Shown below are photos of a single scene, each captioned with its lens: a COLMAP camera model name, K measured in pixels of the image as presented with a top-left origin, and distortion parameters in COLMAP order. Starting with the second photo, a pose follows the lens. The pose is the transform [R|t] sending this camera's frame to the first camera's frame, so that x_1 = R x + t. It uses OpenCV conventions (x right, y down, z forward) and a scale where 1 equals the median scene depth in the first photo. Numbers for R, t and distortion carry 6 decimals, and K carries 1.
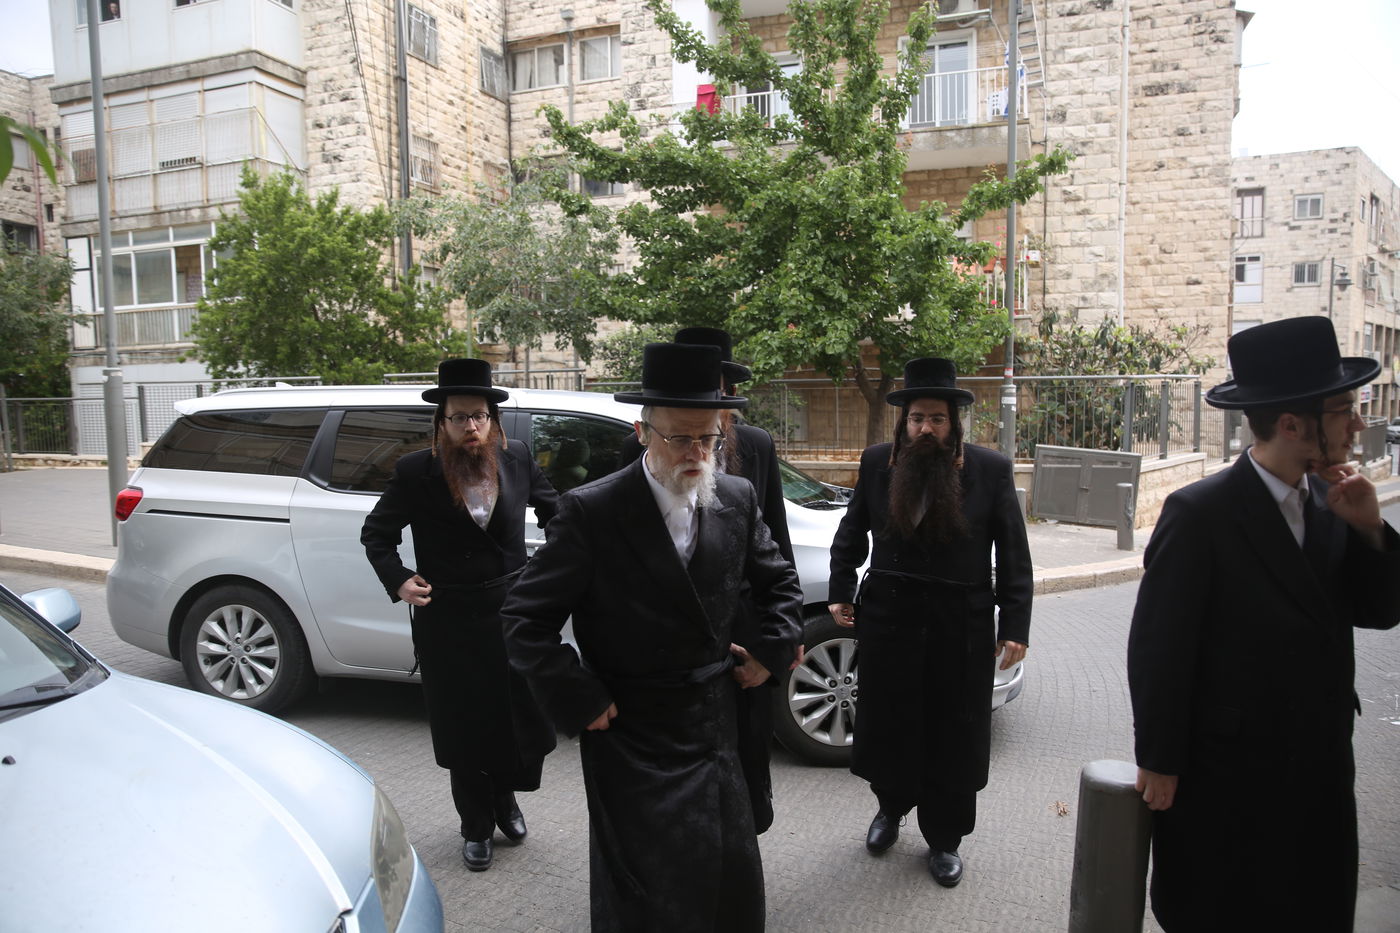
lens RADIAL K [[971.4, 0, 685.9], [0, 971.4, 473.6], [0, 0, 1]] dist [-0.101880, 0.081747]
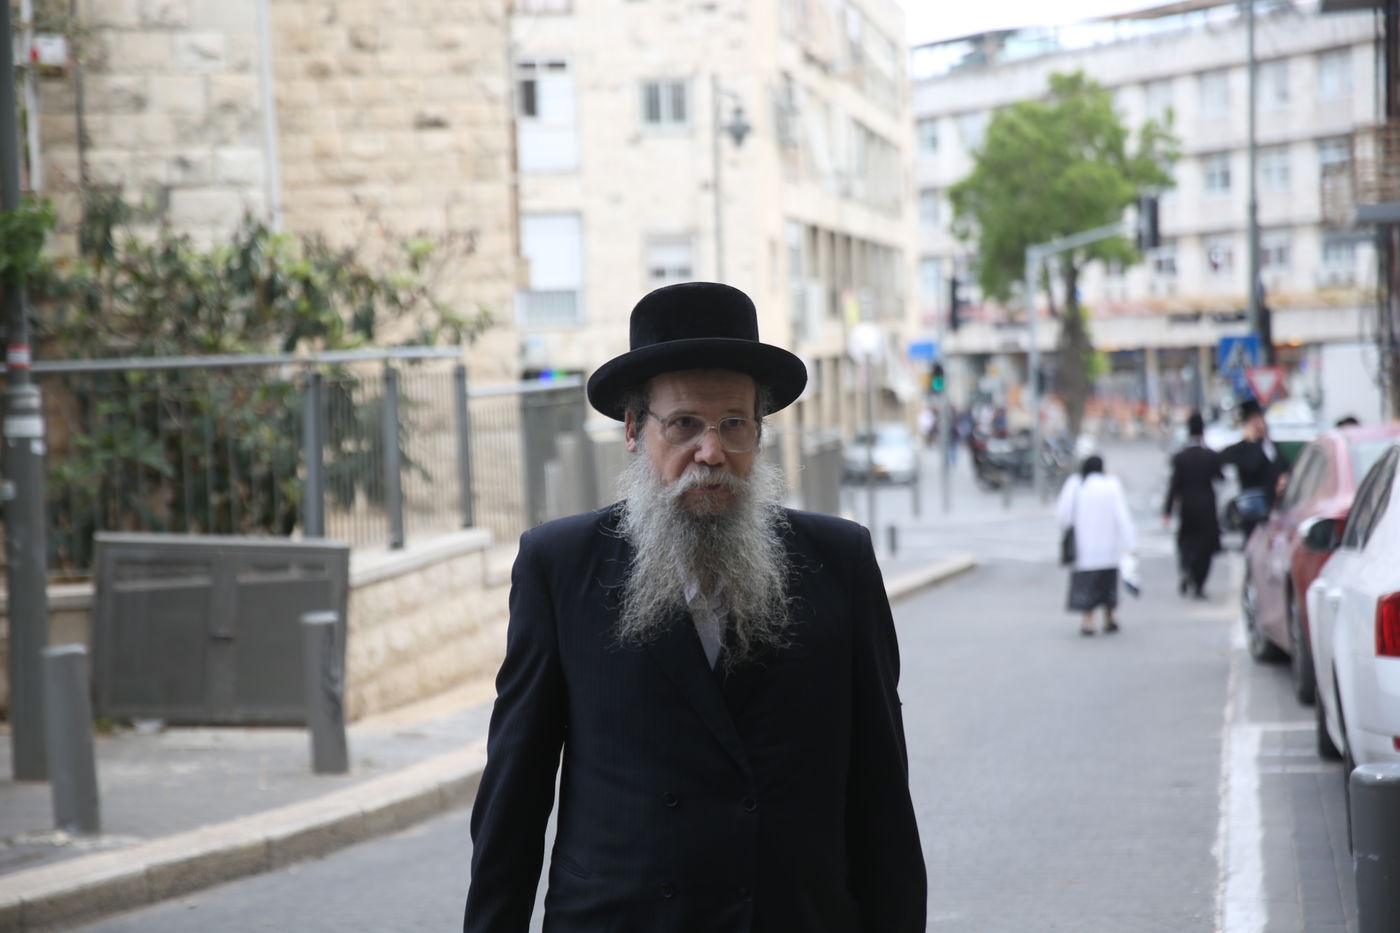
lens RADIAL K [[2665.4, 0, 689.1], [0, 2665.4, 468.3], [0, 0, 1]] dist [0.230393, 0.000000]
pose [[0.835542, -0.042405, 0.547788, -0.027808], [0.075208, 0.996460, -0.037577, 0.001826], [-0.544255, 0.072596, 0.835773, -0.045550]]
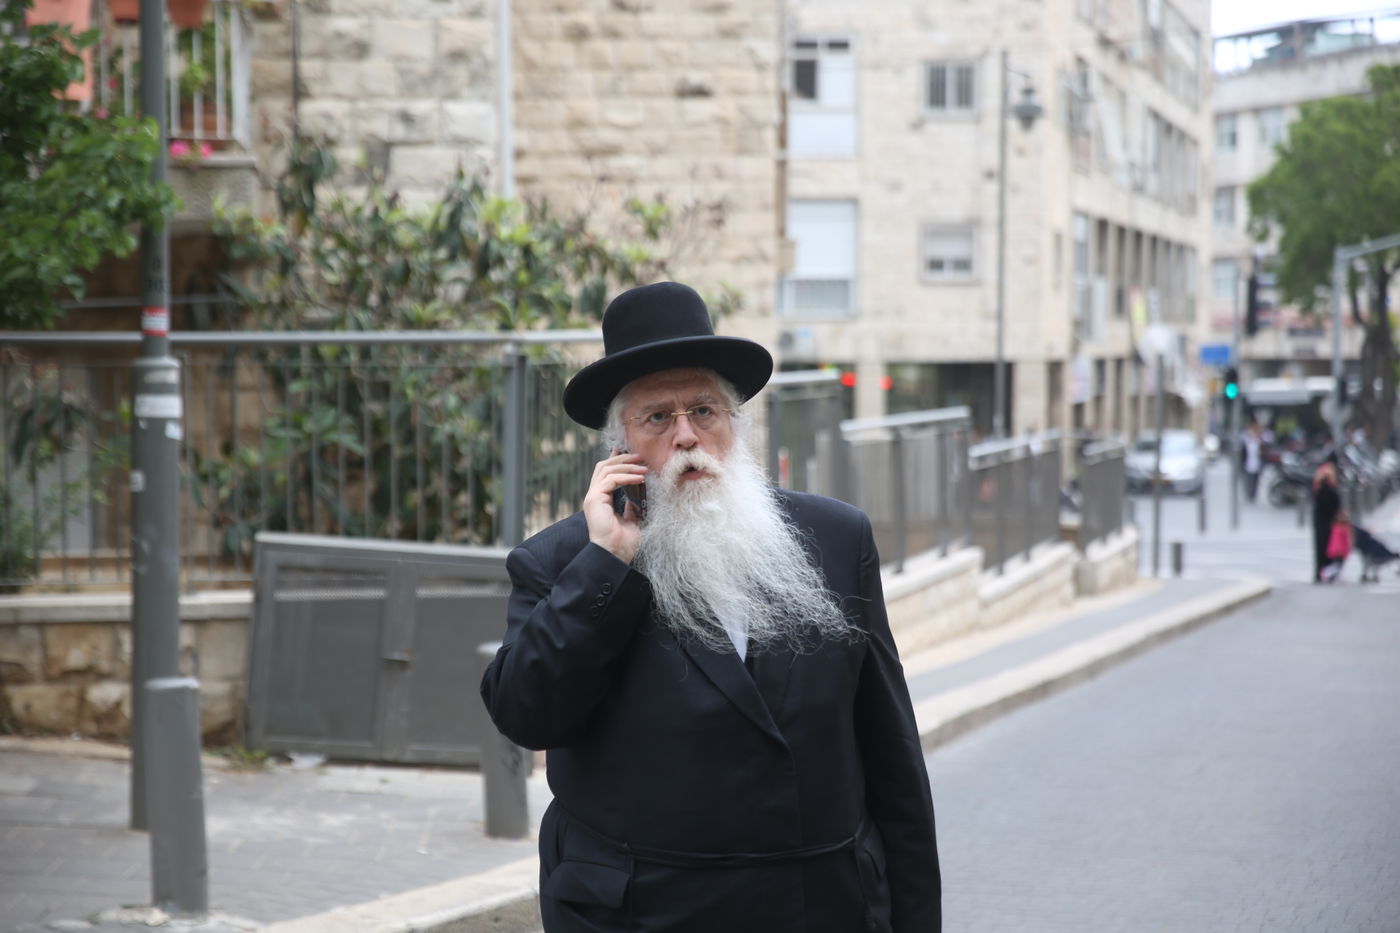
lens RADIAL K [[2665.4, 0, 726.7], [0, 2665.4, 477.7], [0, 0, 1]] dist [0.230393, 0.000000]
pose [[0.881368, -0.012943, 0.472252, 0.045331], [0.034381, 0.998731, -0.036794, -0.007017], [-0.471177, 0.048666, 0.880695, 0.062169]]
